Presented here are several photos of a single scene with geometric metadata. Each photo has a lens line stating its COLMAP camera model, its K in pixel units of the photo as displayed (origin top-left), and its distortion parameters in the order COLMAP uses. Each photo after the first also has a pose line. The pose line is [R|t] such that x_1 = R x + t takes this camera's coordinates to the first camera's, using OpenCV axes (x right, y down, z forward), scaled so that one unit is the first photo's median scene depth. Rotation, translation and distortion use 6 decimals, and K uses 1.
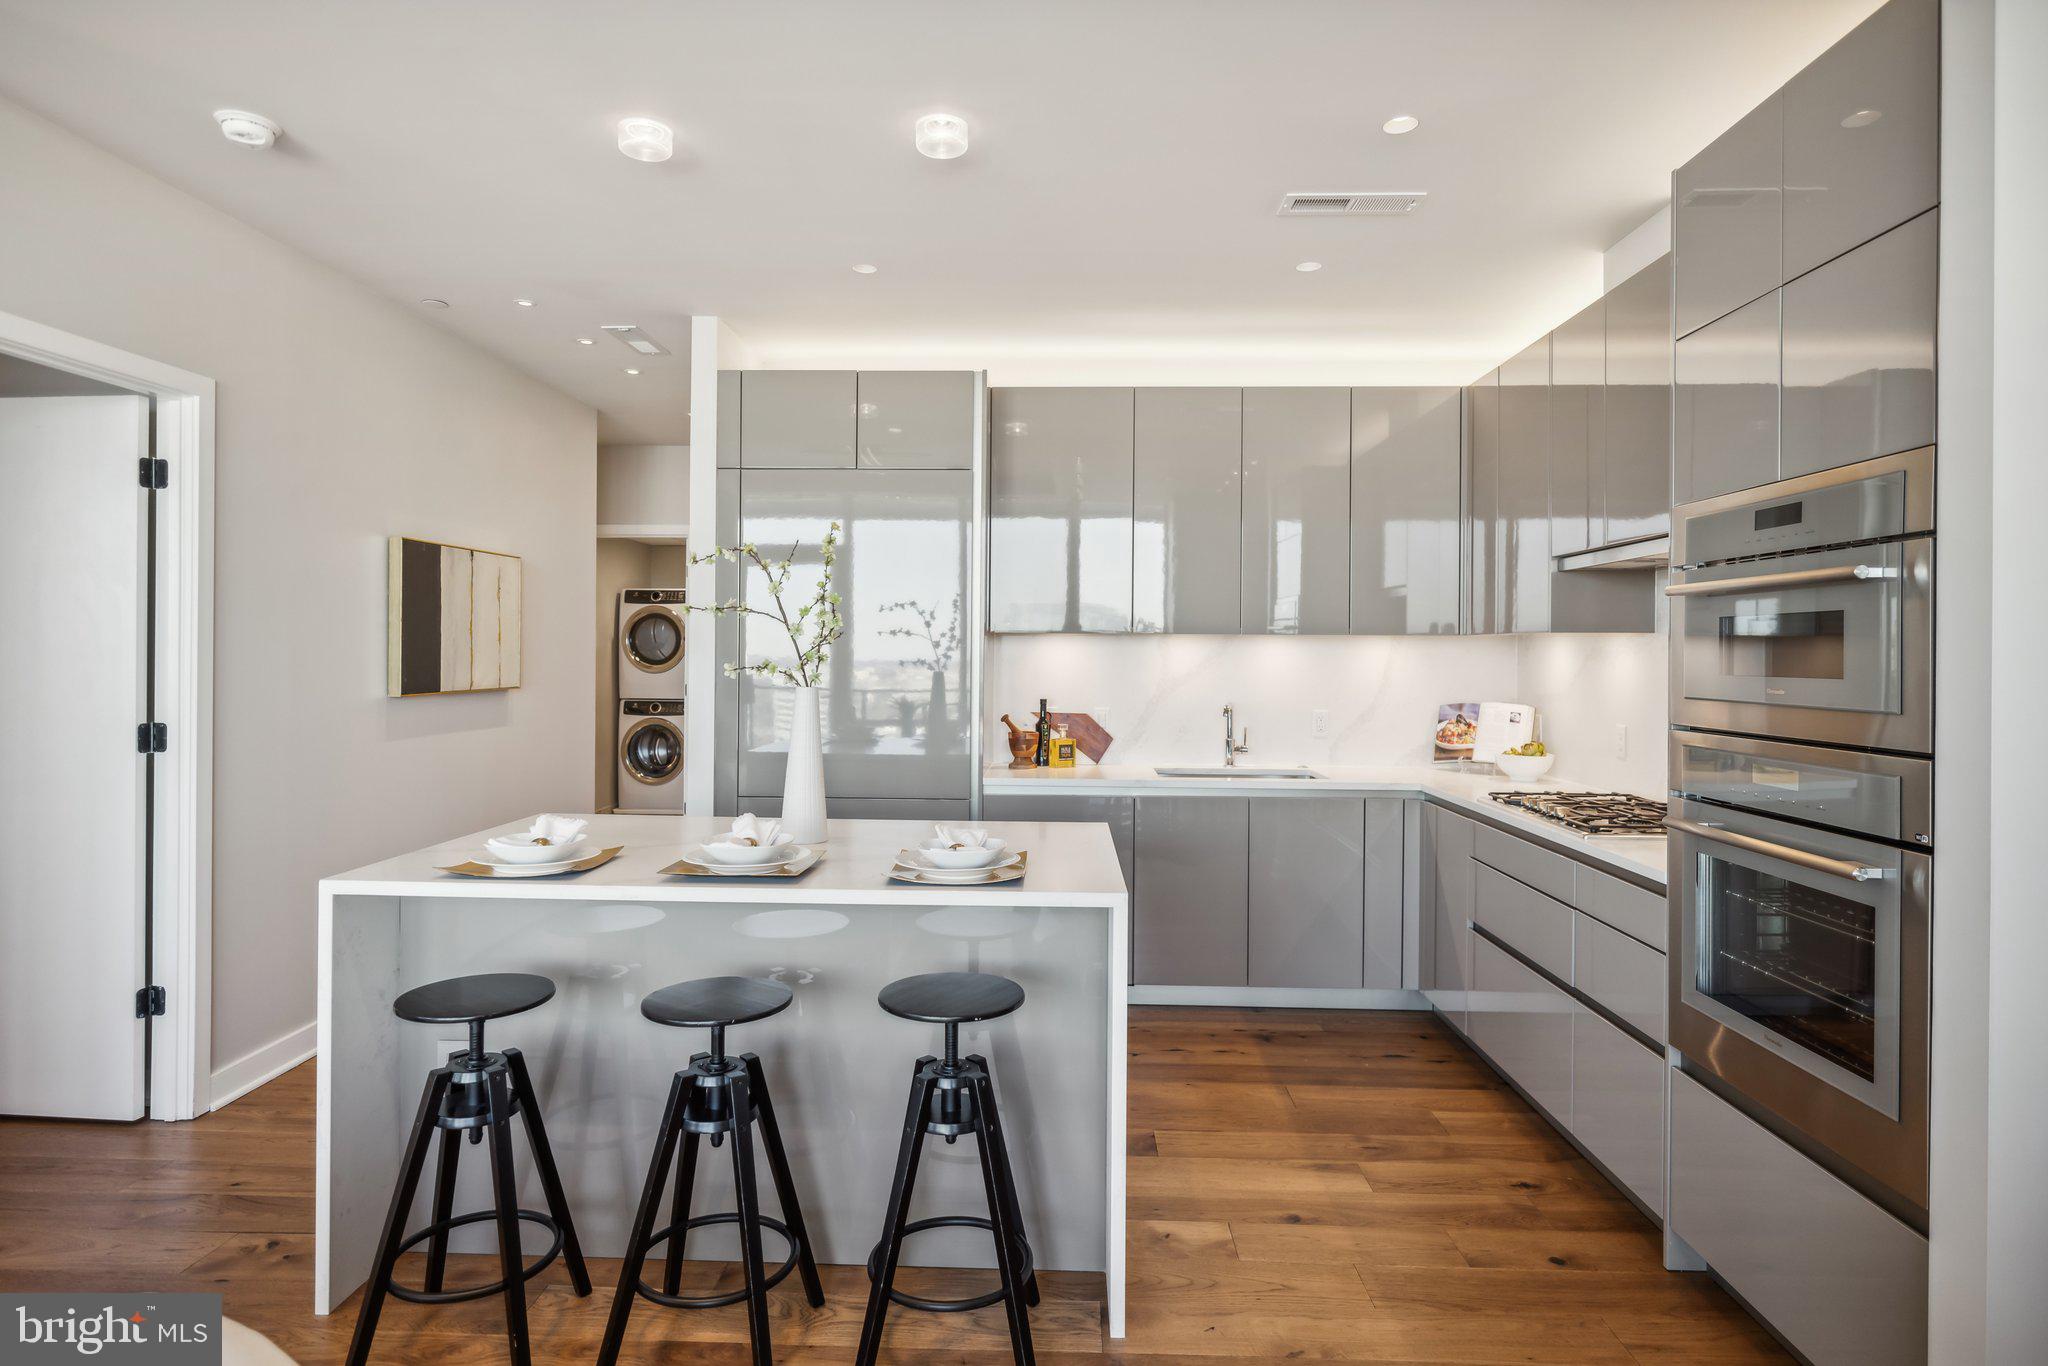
lens RADIAL K [[1093.1, 0, 1022.4], [0, 1093.1, 657.5], [0, 0, 1]] dist [-0.000416, -0.000377]
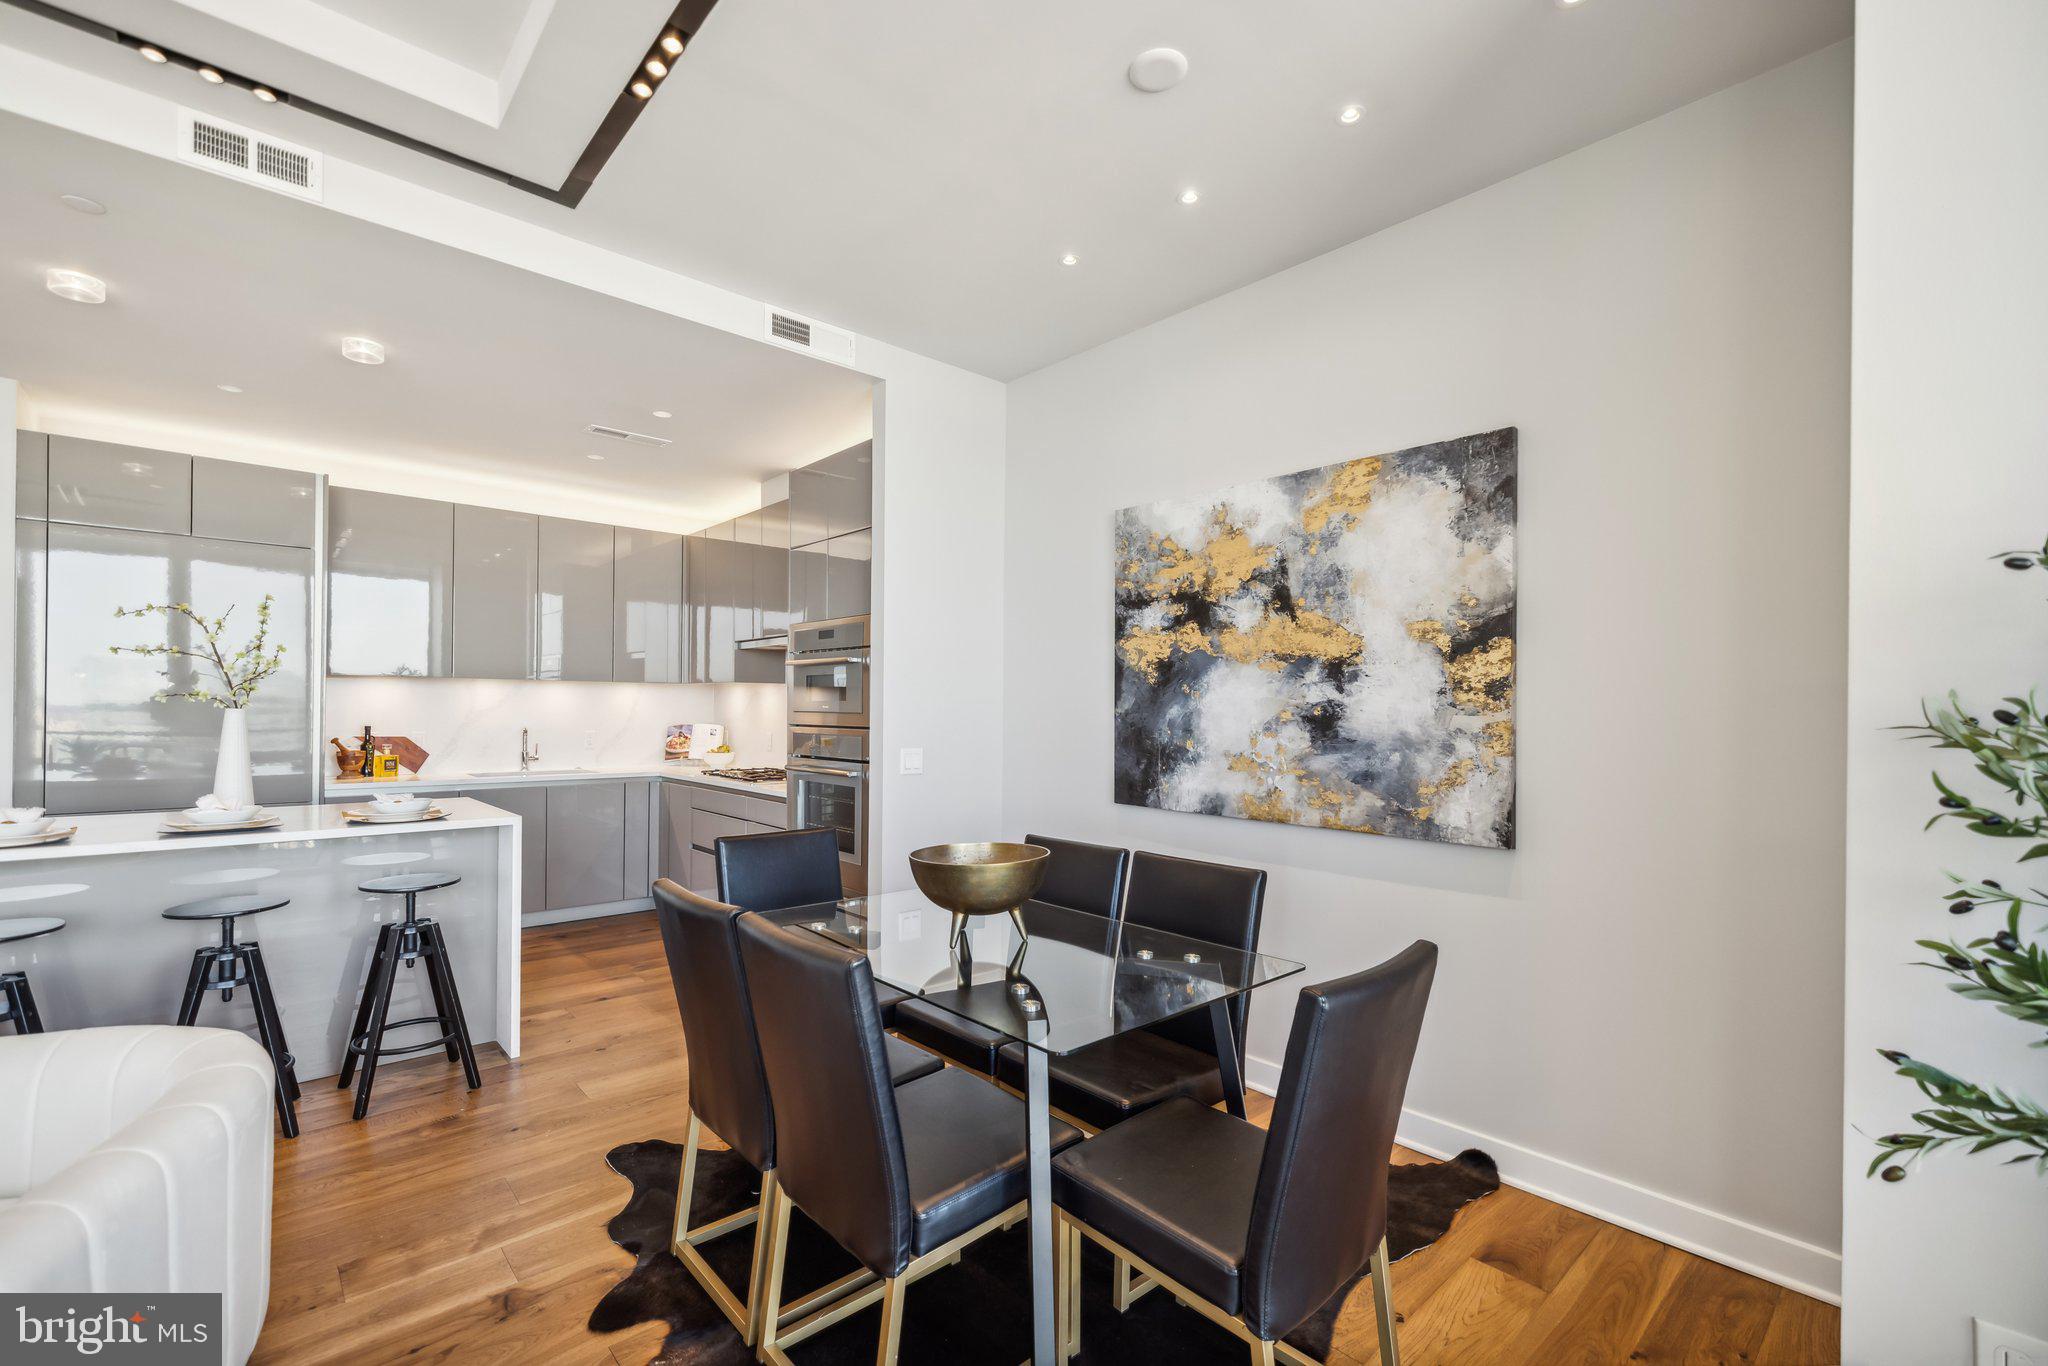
lens RADIAL K [[881.6, 0, 1021.4], [0, 881.6, 710.2], [0, 0, 1]] dist [0.001626, 0.000234]
pose [[0.715488, -0.001720, 0.698623, -0.172531], [-0.002151, 0.999987, 0.004664, 0.013433], [-0.698622, -0.004840, 0.715475, -0.333311]]
